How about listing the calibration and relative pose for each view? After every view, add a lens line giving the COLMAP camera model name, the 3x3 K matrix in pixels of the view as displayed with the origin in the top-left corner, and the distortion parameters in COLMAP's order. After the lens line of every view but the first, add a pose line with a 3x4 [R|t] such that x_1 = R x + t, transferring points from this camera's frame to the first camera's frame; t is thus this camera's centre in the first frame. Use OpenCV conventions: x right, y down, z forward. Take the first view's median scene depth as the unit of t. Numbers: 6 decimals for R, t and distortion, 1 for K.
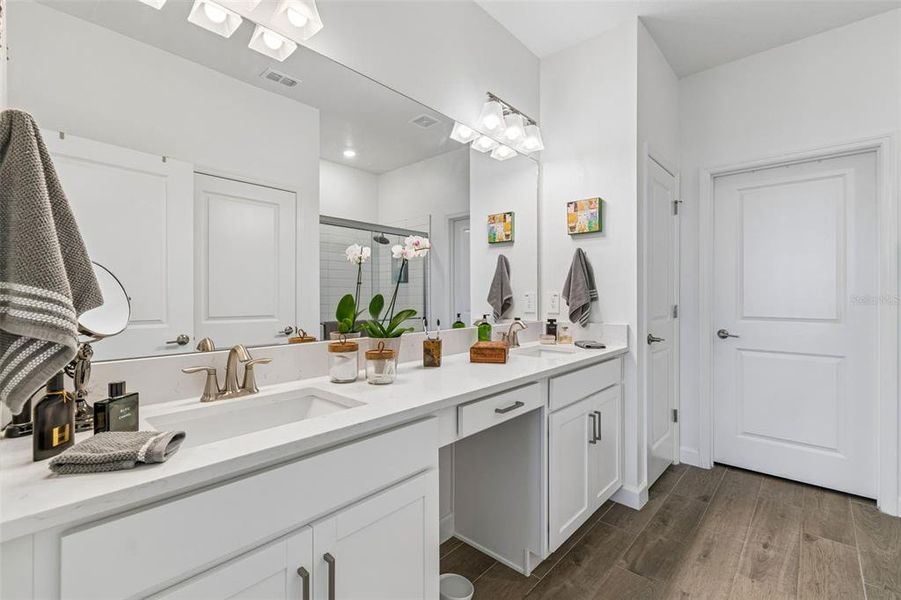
lens RADIAL K [[400.9, 0, 432.6], [0, 400.9, 296.9], [0, 0, 1]] dist [0.000609, -0.001608]
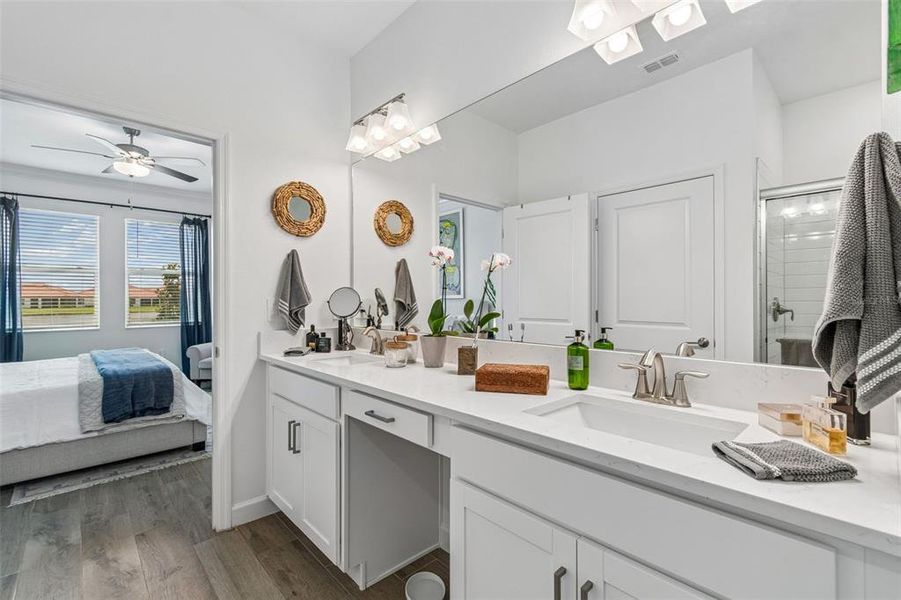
lens RADIAL K [[400.9, 0, 452.5], [0, 400.9, 291.8], [0, 0, 1]] dist [0.000609, -0.001608]
pose [[-0.050524, -0.013230, -0.998635, 0.520317], [-0.009188, 0.999876, -0.012782, -0.004162], [0.998681, 0.008529, -0.050640, 0.558572]]
